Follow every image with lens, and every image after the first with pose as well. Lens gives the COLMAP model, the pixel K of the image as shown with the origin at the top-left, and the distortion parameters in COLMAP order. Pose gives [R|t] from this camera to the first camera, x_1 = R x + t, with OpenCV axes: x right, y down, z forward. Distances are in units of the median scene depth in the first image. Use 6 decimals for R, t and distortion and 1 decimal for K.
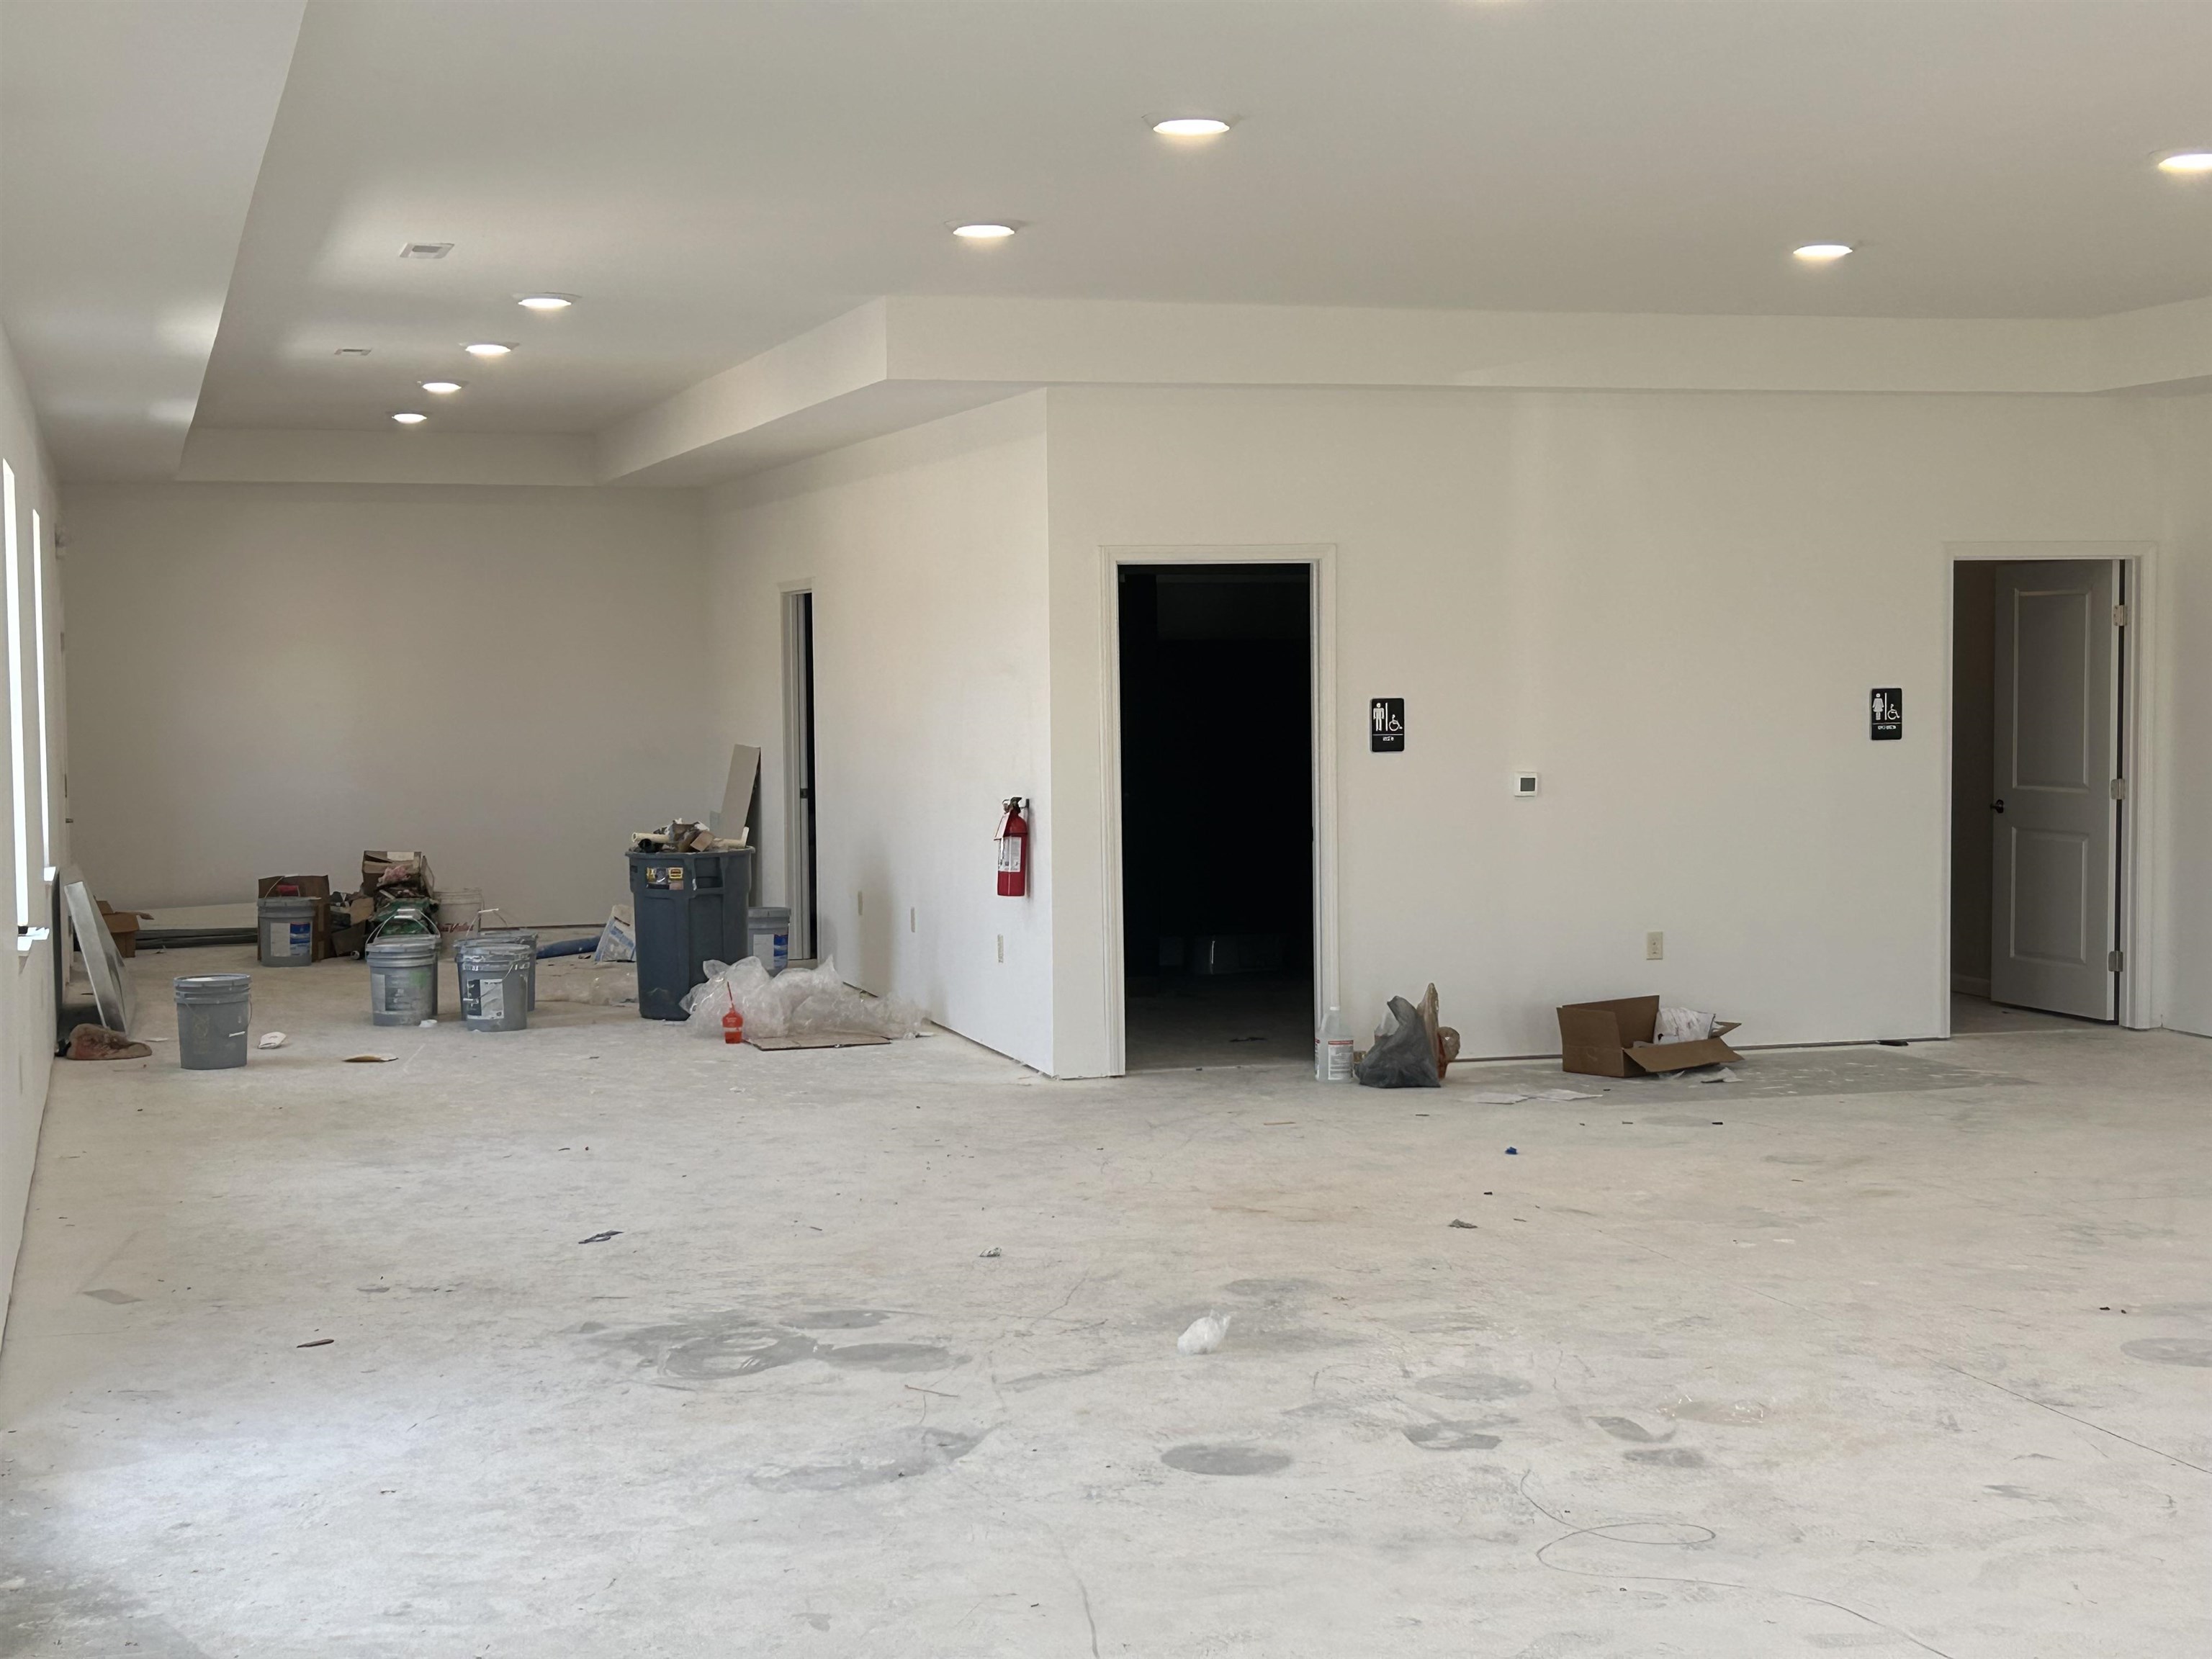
lens RADIAL K [[3041.1, 0, 1101.0], [0, 3041.1, 844.0], [0, 0, 1]] dist [0.043833, 0.000000]
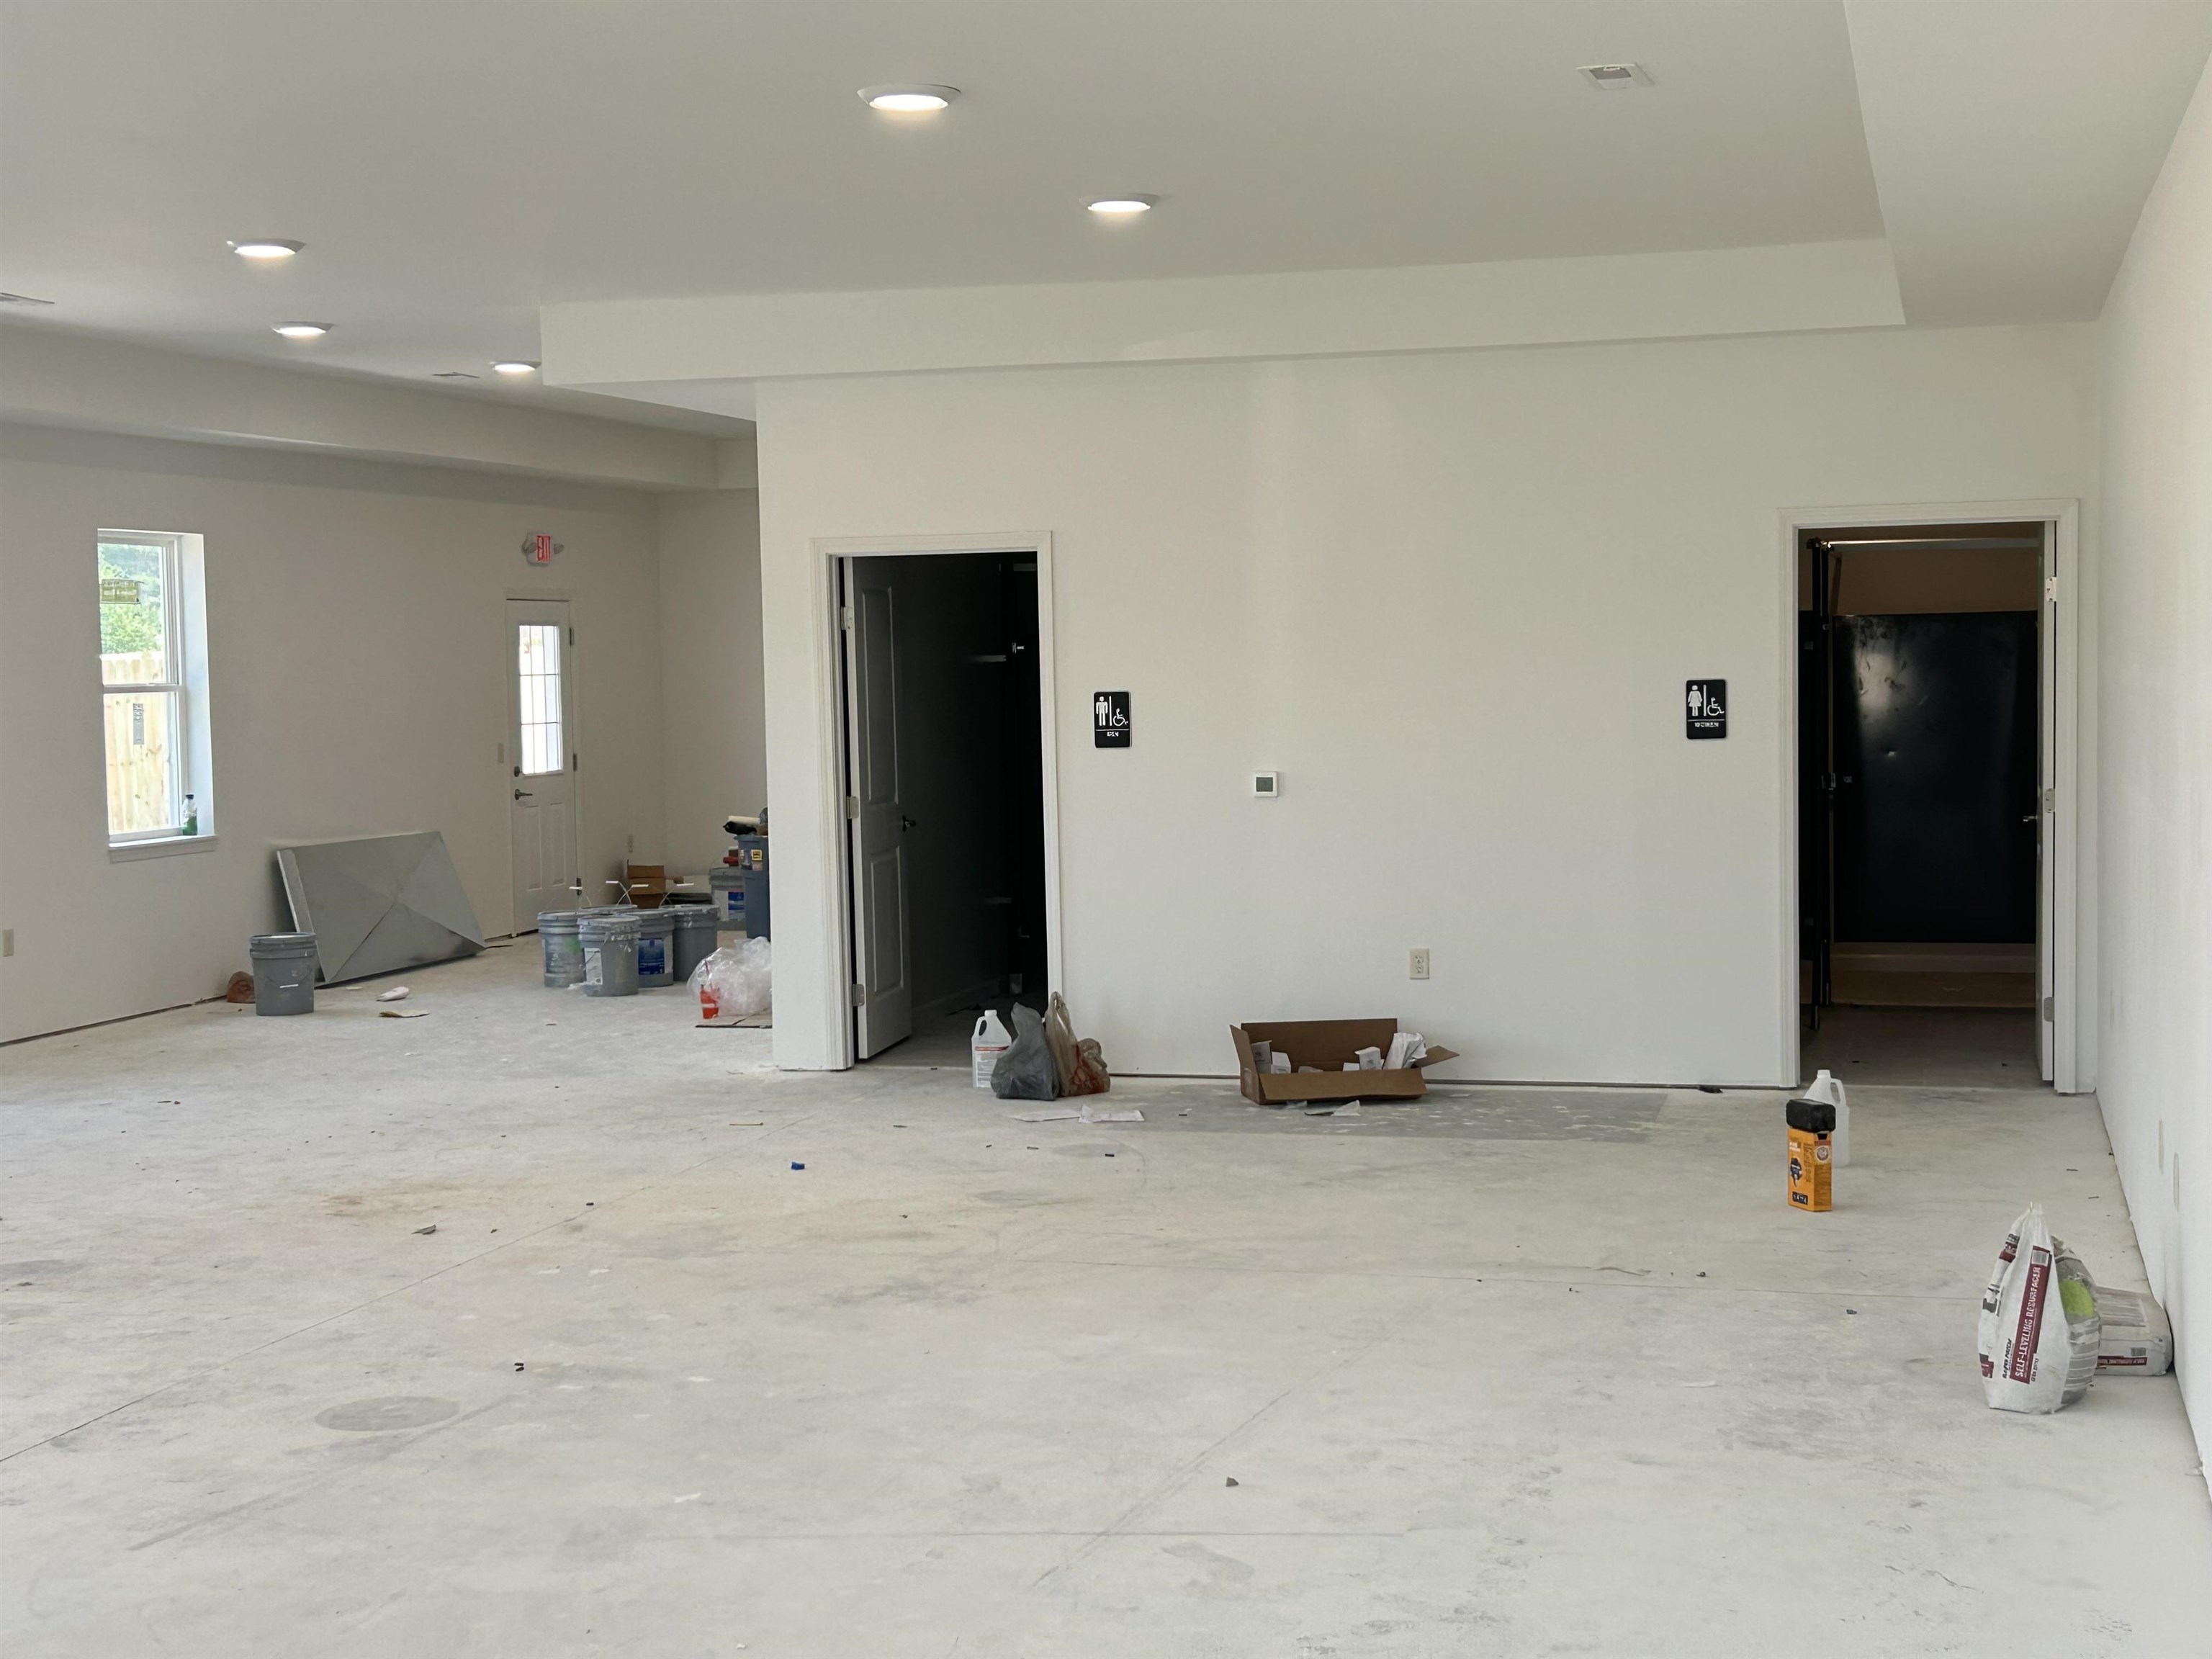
lens RADIAL K [[3041.1, 0, 1120.5], [0, 3041.1, 890.6], [0, 0, 1]] dist [0.043833, 0.000000]
pose [[0.868083, 0.032826, -0.495333, 0.552490], [-0.020178, 0.999320, 0.030863, -0.014727], [0.496009, -0.016797, 0.868155, 0.169308]]
